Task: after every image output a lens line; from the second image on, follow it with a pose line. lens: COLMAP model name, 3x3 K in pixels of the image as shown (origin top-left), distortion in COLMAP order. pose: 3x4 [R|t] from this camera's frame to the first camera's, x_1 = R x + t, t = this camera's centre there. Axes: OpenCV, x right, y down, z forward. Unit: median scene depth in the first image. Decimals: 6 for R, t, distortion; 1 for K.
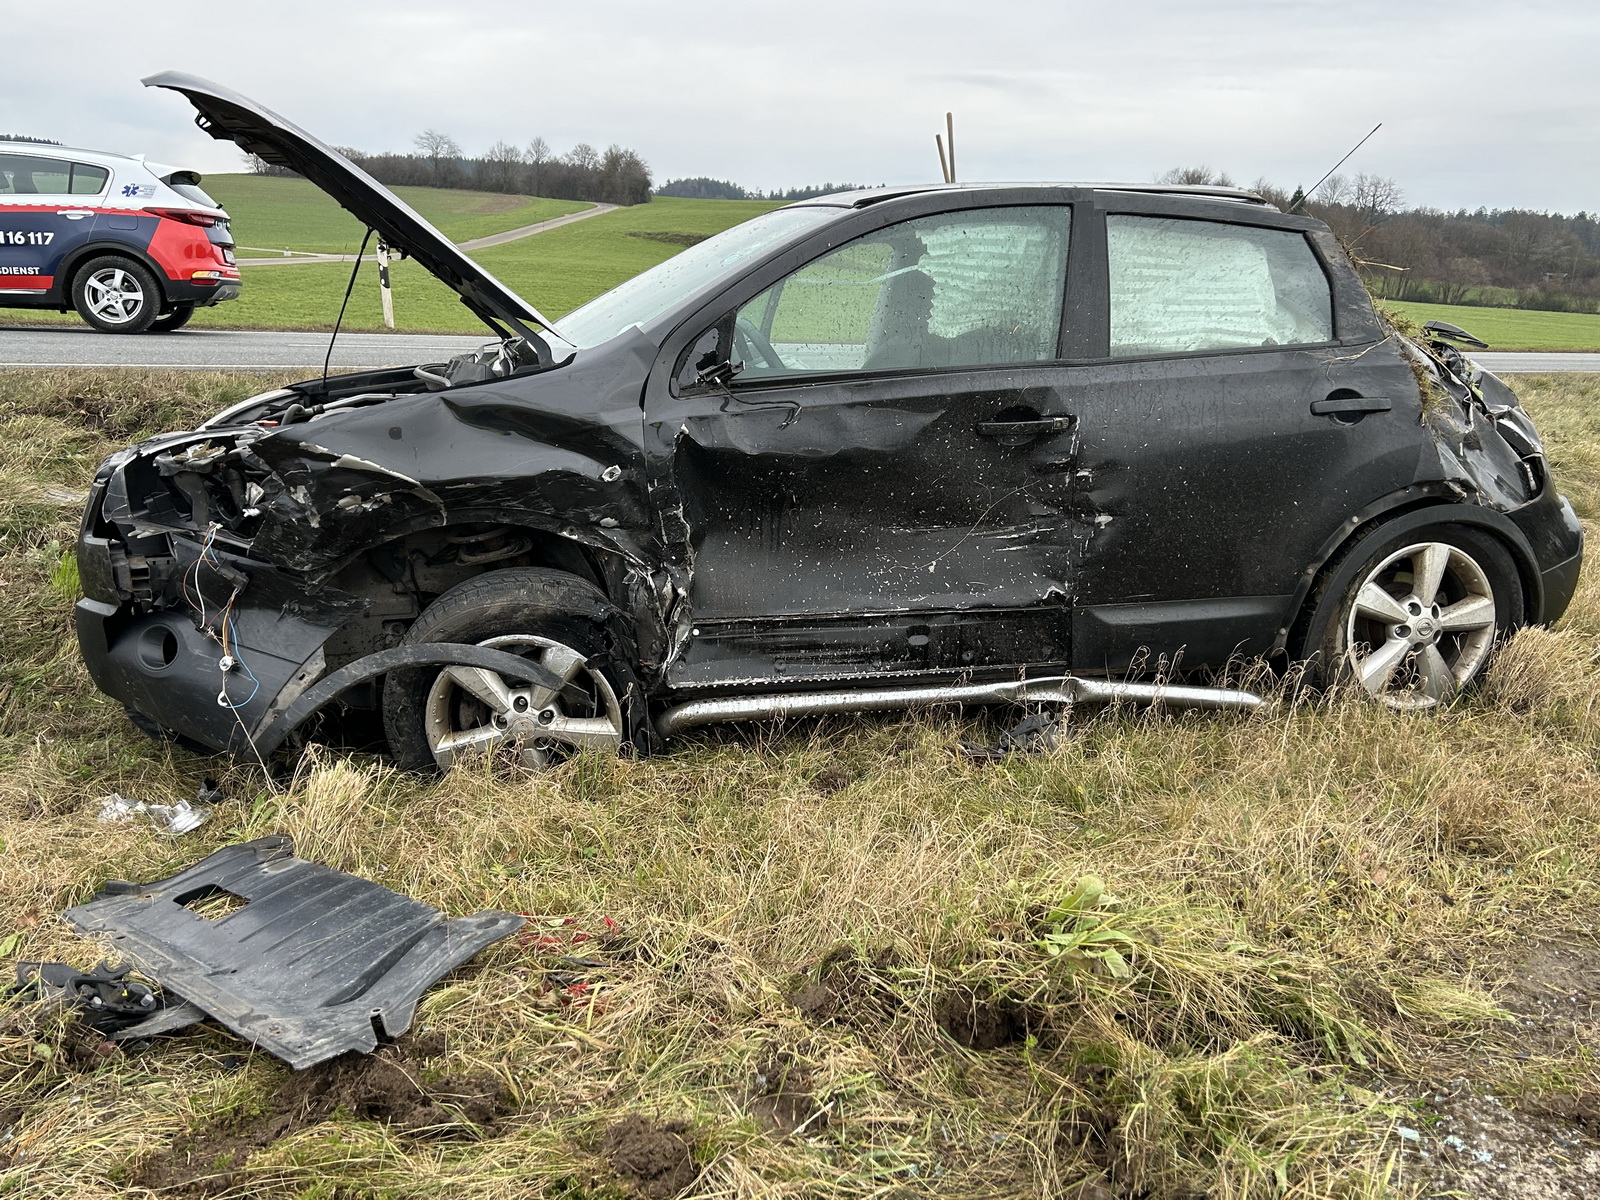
lens RADIAL K [[1378.7, 0, 800.0], [0, 1378.7, 600.0], [0, 0, 1]] dist [0.168918, -0.242792]
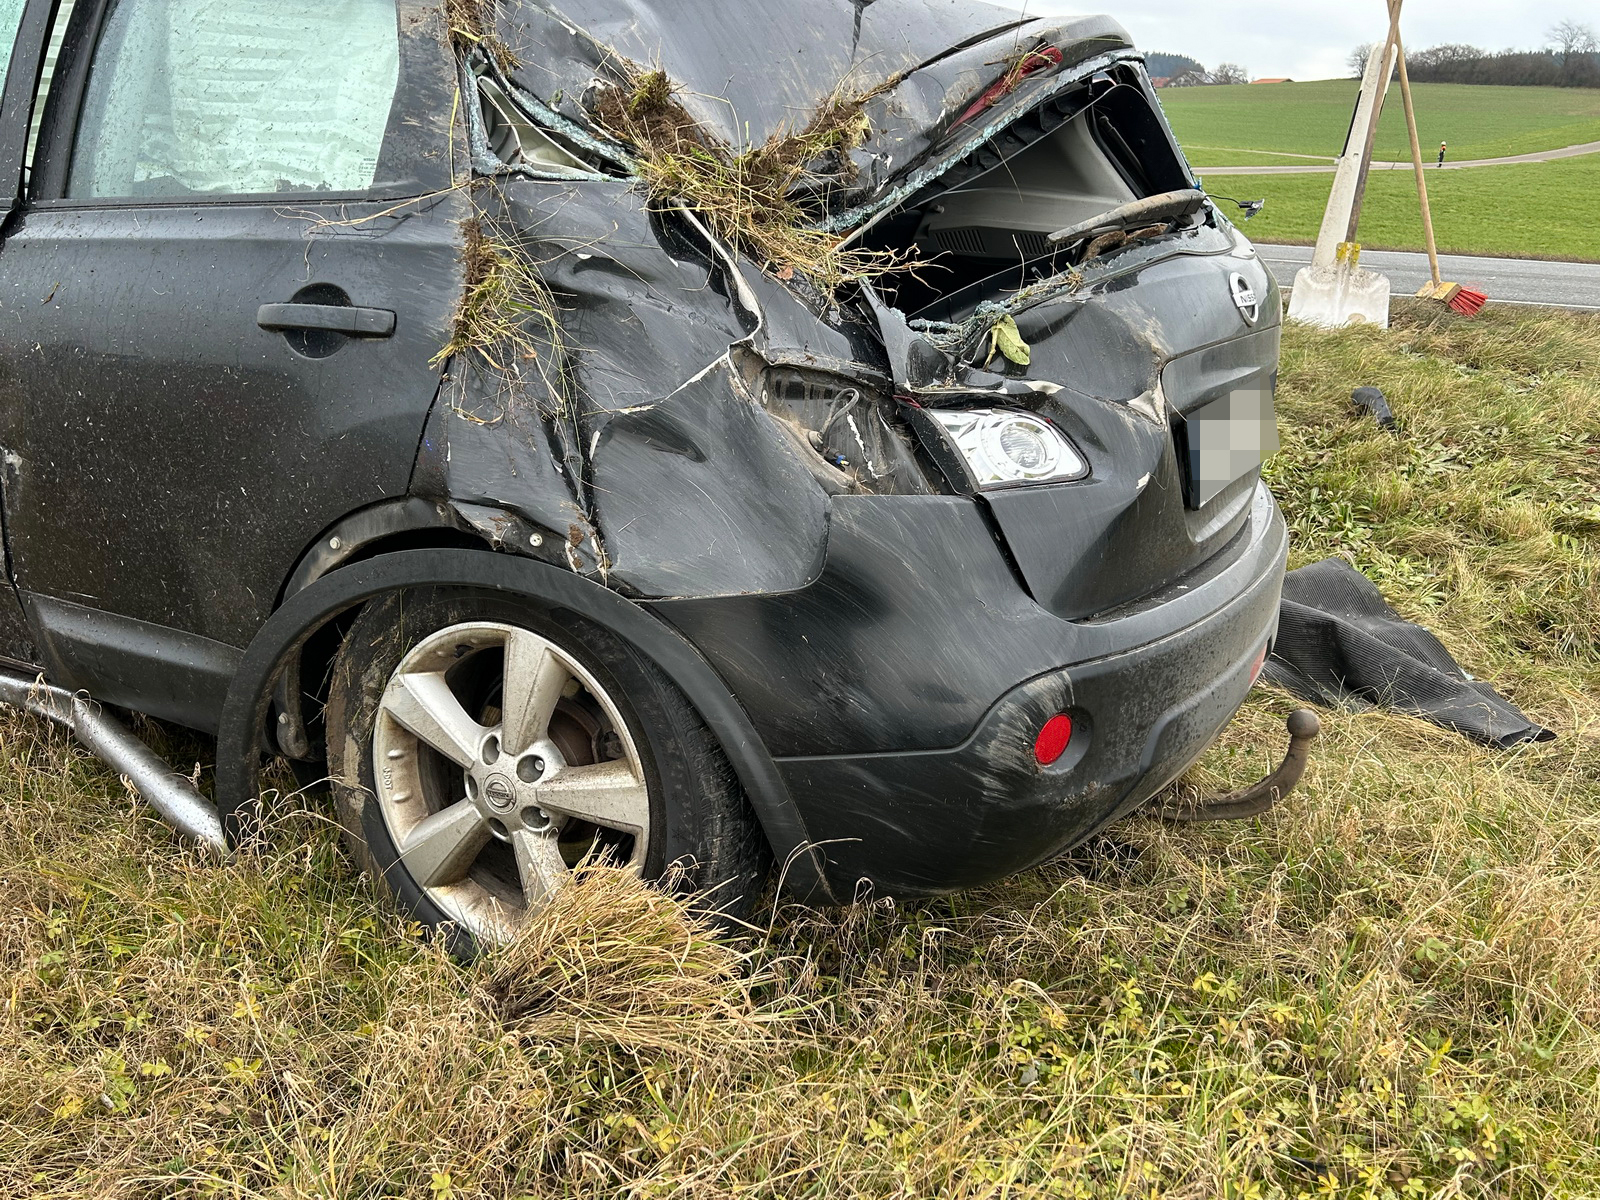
lens RADIAL K [[1378.7, 0, 800.0], [0, 1378.7, 600.0], [0, 0, 1]] dist [0.168918, -0.242792]
pose [[0.755453, 0.206043, -0.621963, 0.865447], [-0.168459, 0.978436, 0.119520, -0.129993], [0.633177, 0.014484, 0.773872, 0.731035]]
